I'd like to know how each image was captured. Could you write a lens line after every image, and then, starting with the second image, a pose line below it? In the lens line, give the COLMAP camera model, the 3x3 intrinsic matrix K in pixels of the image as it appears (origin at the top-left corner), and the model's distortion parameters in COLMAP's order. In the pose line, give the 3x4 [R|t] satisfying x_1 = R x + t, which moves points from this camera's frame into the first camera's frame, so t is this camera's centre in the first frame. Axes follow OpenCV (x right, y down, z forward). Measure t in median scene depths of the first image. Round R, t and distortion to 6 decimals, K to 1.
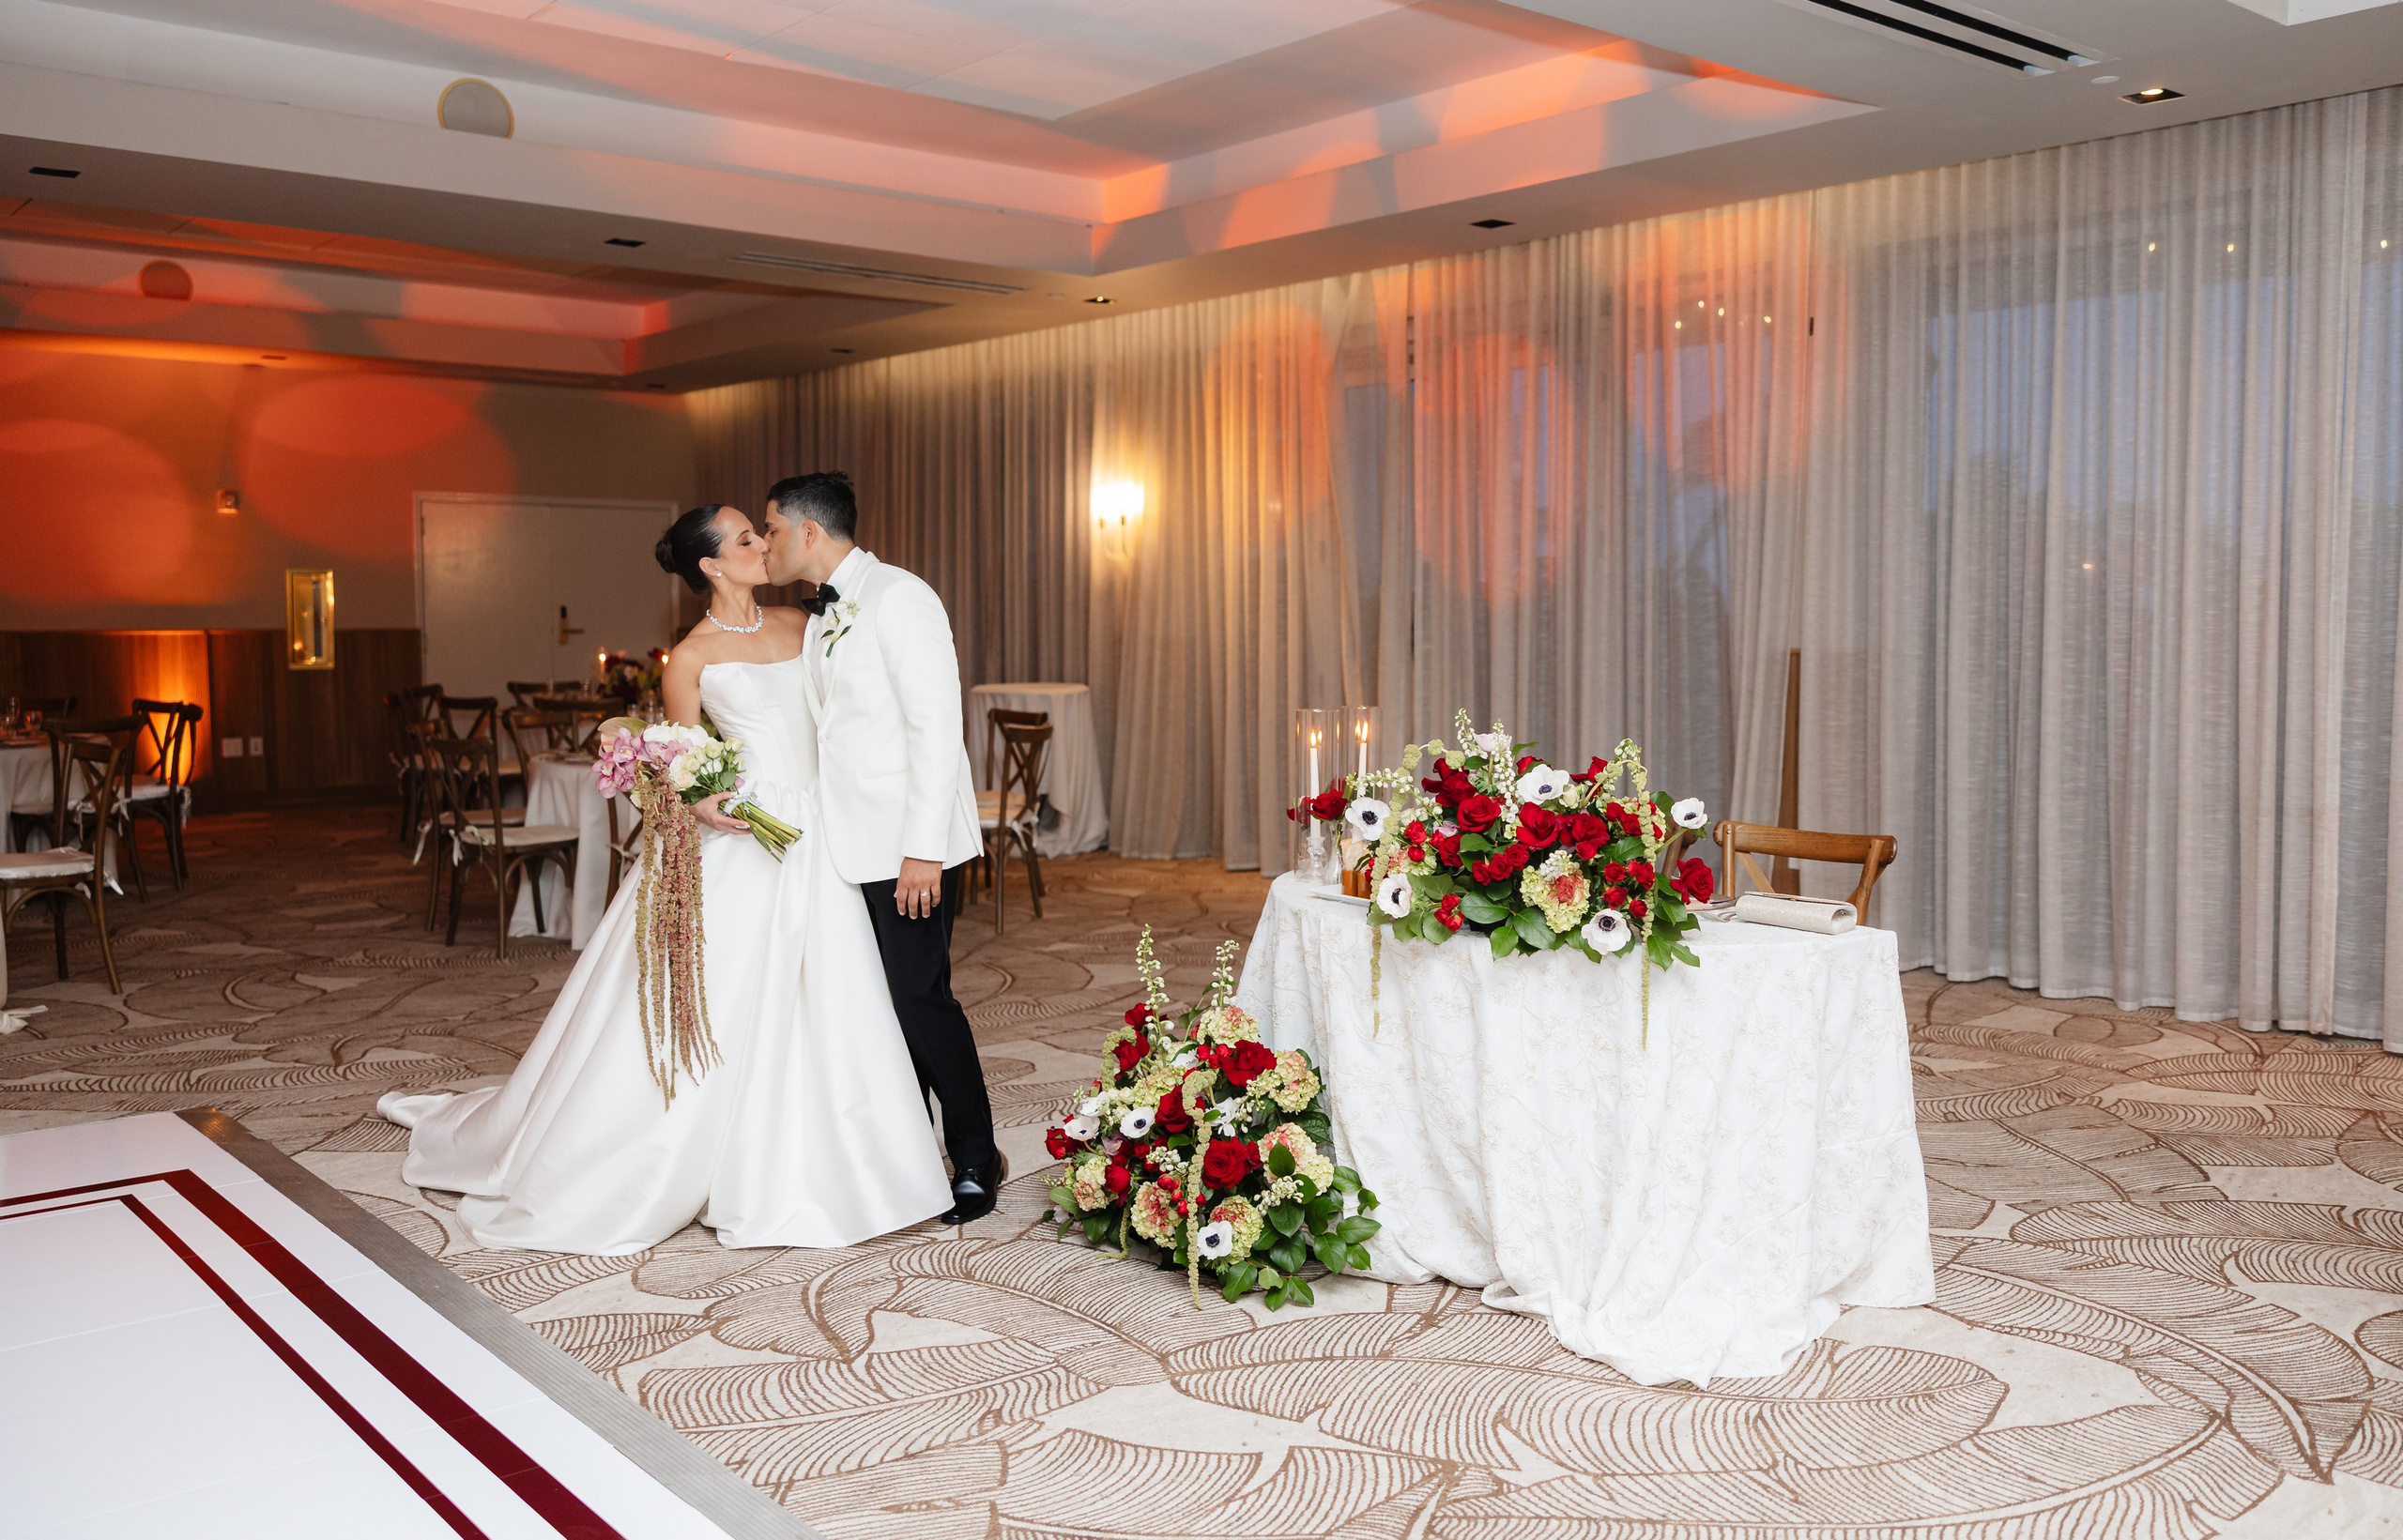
lens RADIAL K [[2061.3, 0, 1205.3], [0, 2061.3, 667.3], [0, 0, 1]] dist [0.000685, 0.005404]
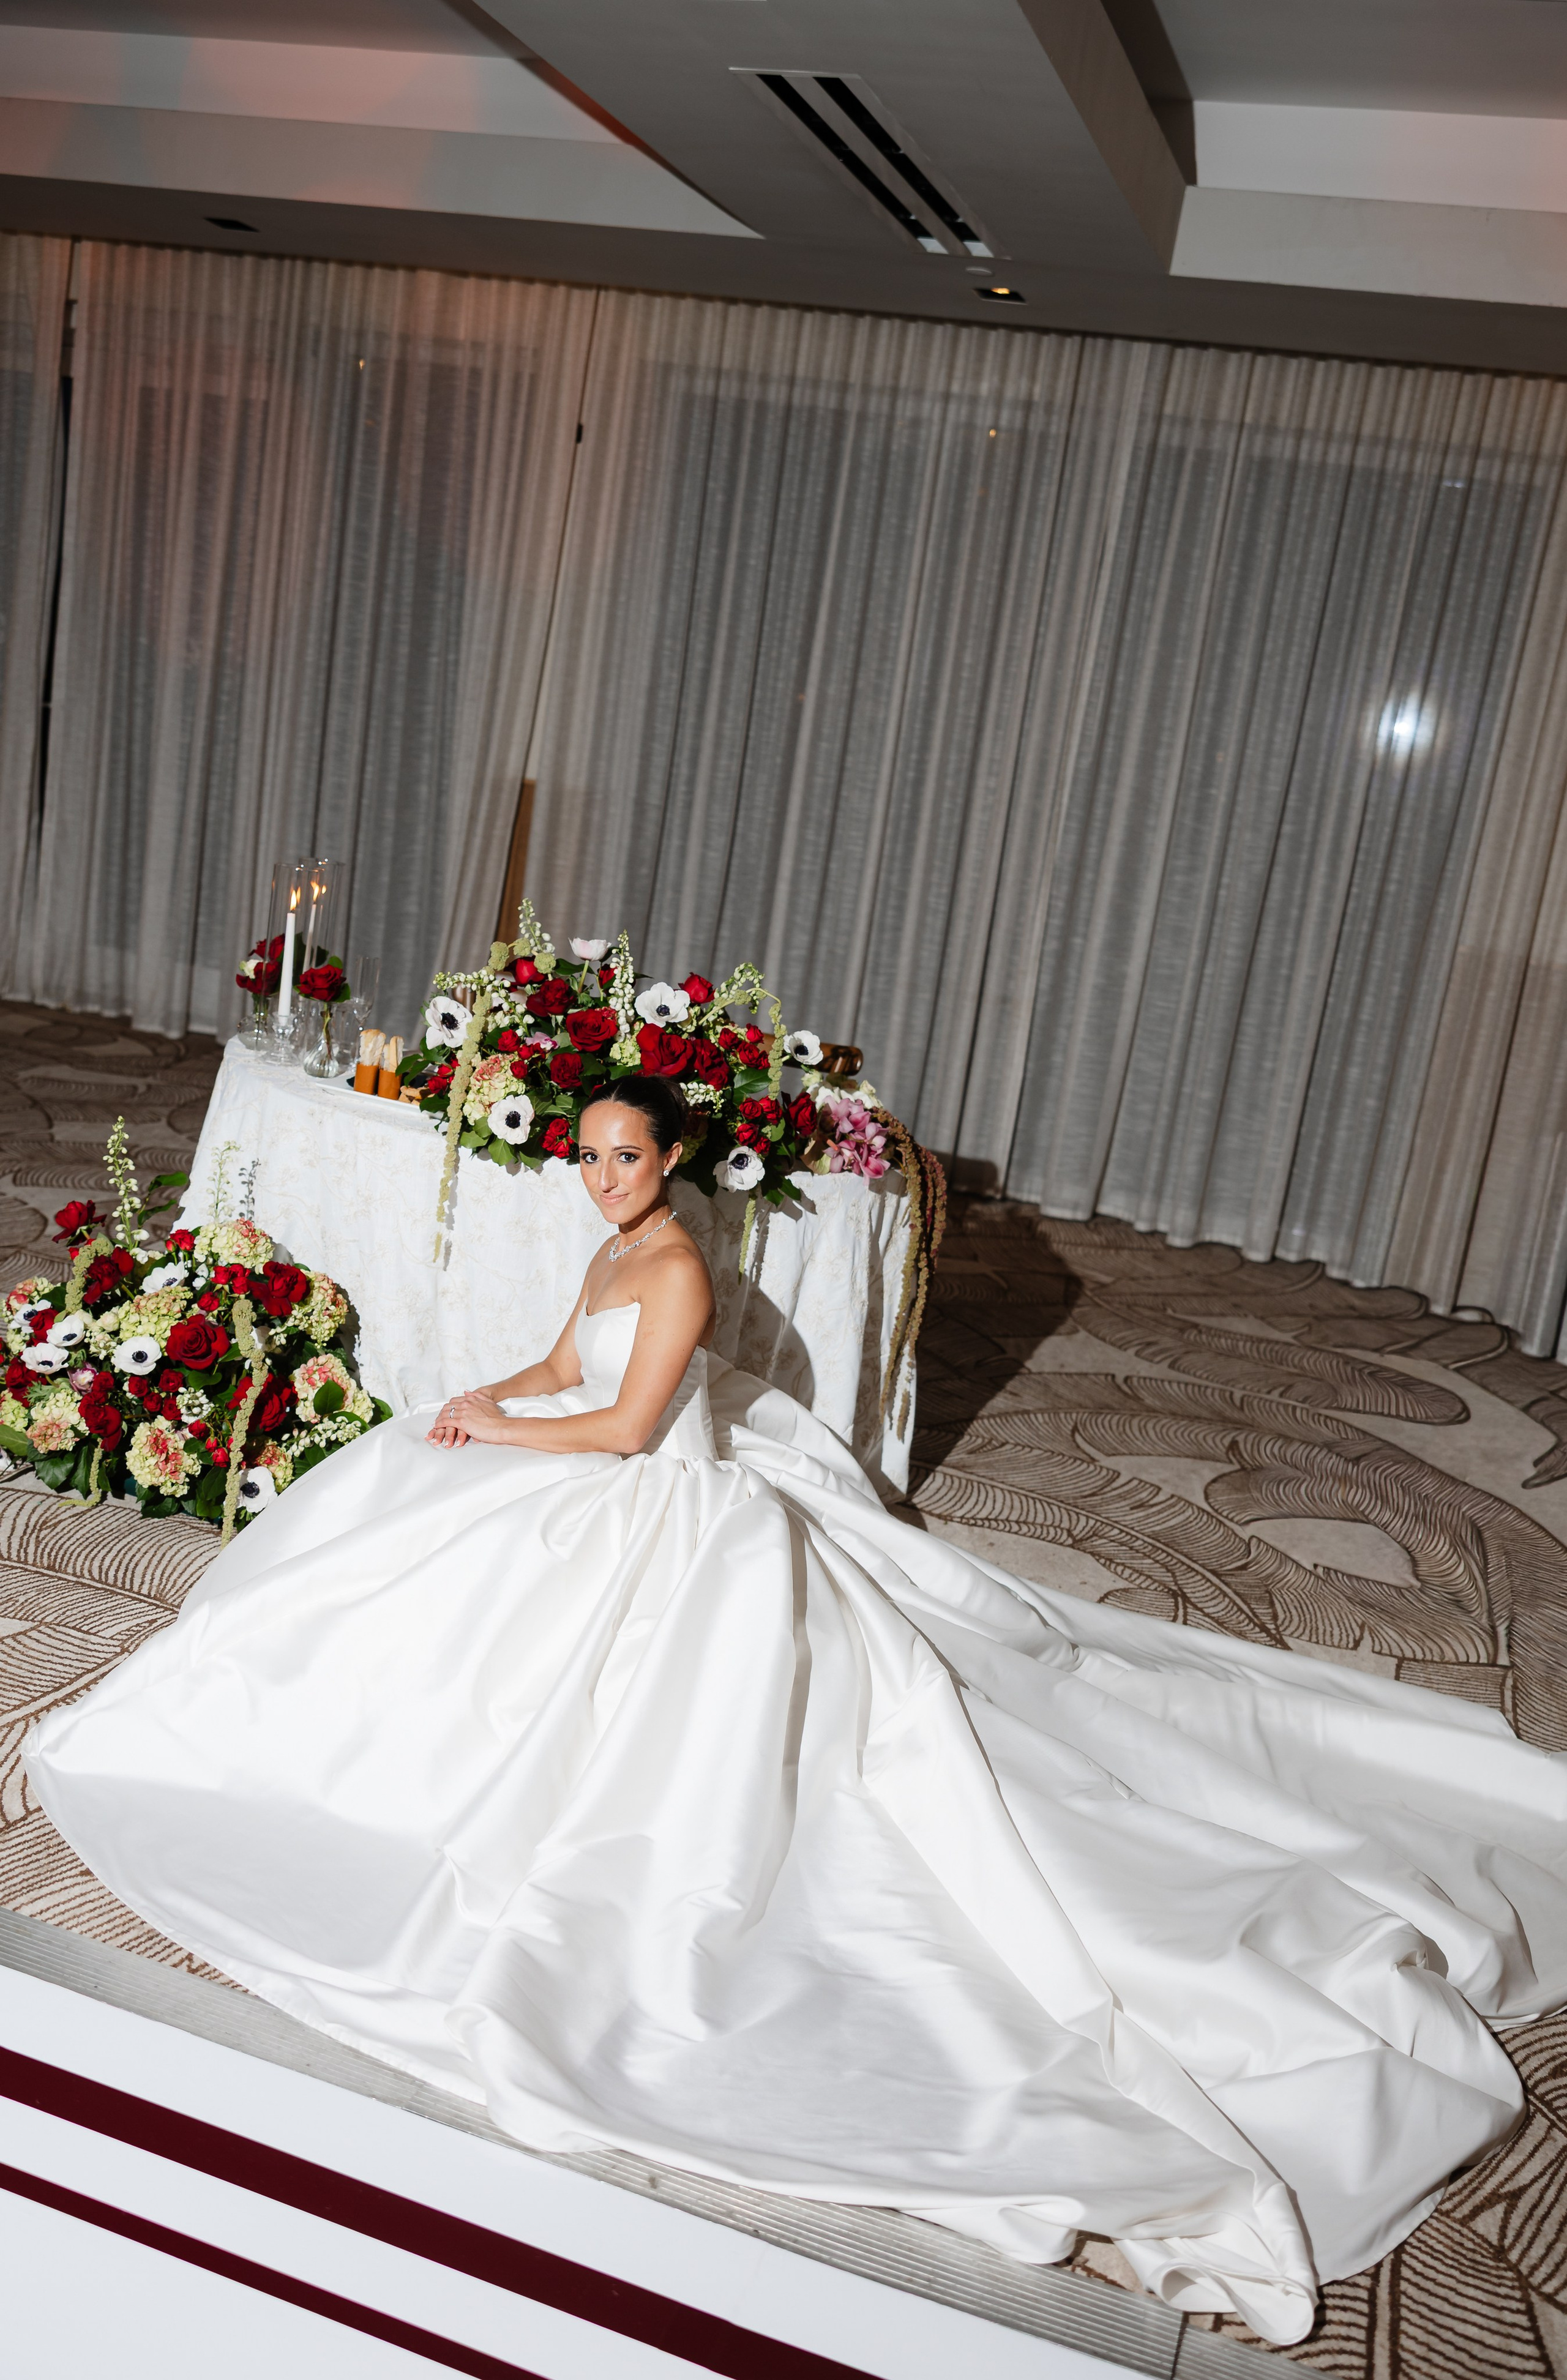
lens RADIAL K [[2137.0, 0, 783.5], [0, 2137.0, 1190.0], [0, 0, 1]] dist [-0.010087, -0.011210]
pose [[0.838288, 0.007495, 0.545176, -0.295524], [-0.128200, 0.974581, 0.183727, -0.042109], [-0.529941, -0.223908, 0.817941, 0.158559]]
